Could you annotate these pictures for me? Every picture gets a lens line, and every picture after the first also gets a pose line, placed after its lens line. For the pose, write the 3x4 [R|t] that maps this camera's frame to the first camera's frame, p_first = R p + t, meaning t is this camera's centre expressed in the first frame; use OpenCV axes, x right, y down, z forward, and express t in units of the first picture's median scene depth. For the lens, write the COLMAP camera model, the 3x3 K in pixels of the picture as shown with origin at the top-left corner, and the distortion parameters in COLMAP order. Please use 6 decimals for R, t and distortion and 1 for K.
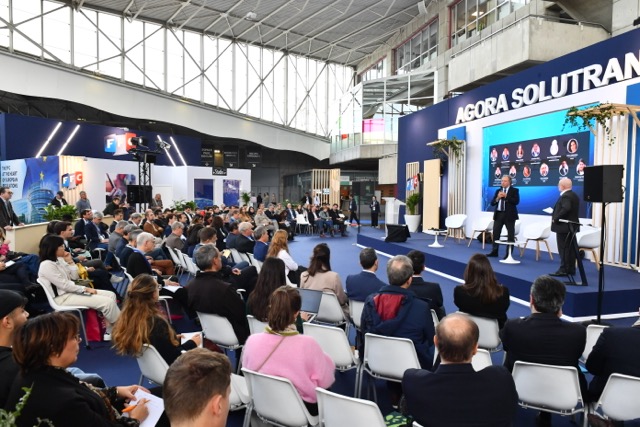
lens RADIAL K [[439.8, 0, 320.0], [0, 439.8, 213.5], [0, 0, 1]] dist [-0.005339, -0.001326]
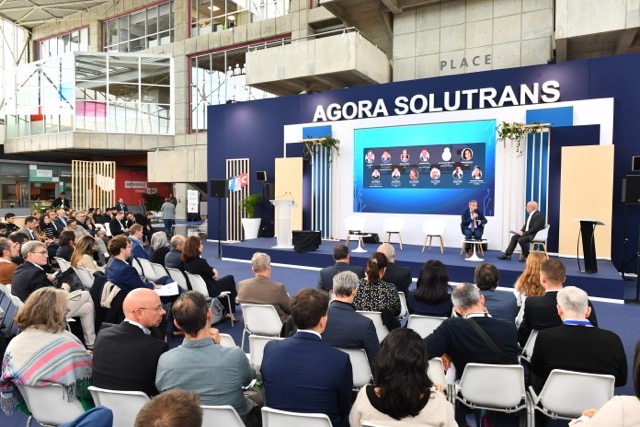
lens RADIAL K [[432.0, 0, 320.0], [0, 432.0, 213.5], [0, 0, 1]] dist [-0.009131, -0.005054]
pose [[0.699517, -0.038954, 0.713553, -0.347082], [0.033333, 0.999205, 0.021871, -0.023079], [-0.713838, 0.008486, 0.700259, 0.317131]]
